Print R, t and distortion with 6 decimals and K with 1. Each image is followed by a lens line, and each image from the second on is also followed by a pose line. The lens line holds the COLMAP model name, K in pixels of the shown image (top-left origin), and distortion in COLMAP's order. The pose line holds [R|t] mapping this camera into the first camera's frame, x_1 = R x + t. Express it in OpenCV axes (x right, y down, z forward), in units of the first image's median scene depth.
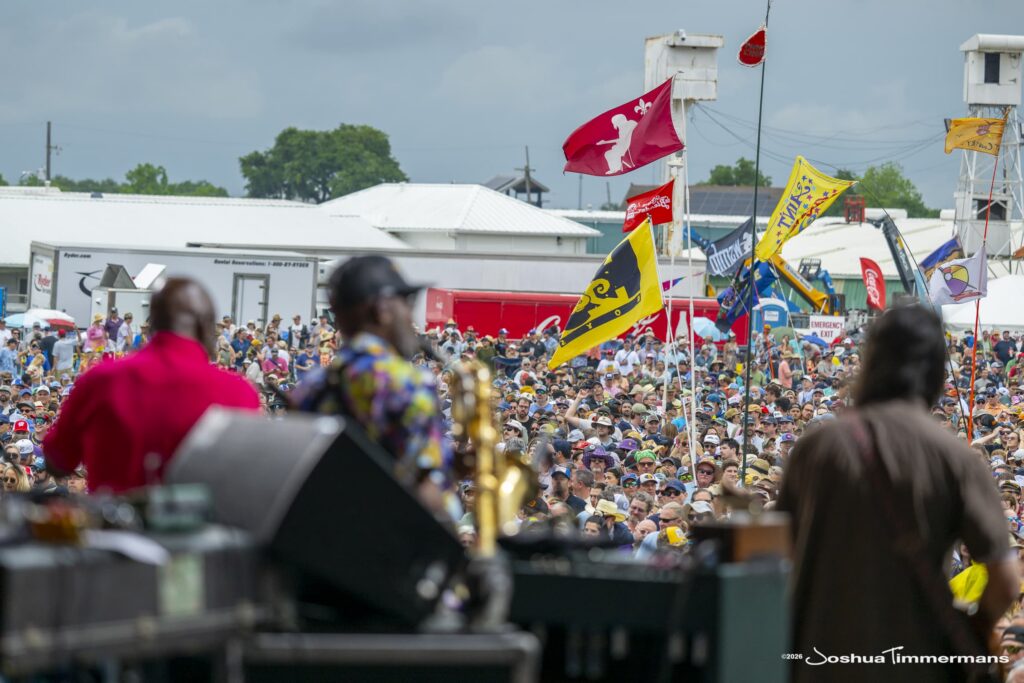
lens RADIAL K [[7386.7, 0, 505.6], [0, 7386.7, 344.0], [0, 0, 1]] dist [1.229856, 0.000000]
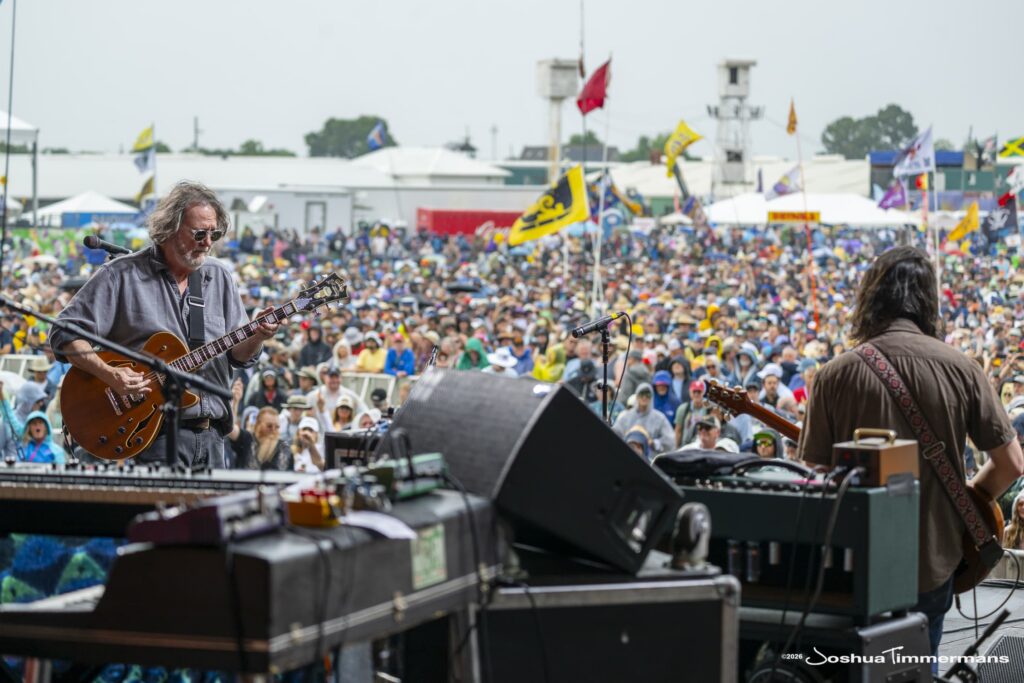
lens RADIAL K [[7386.7, 0, 512.0], [0, 7386.7, 339.5], [0, 0, 1]] dist [1.229856, 0.000000]
pose [[0.999304, -0.018179, -0.032582, 0.068549], [0.018270, 0.999830, 0.002494, 0.019593], [0.032531, -0.003087, 0.999466, -0.739685]]
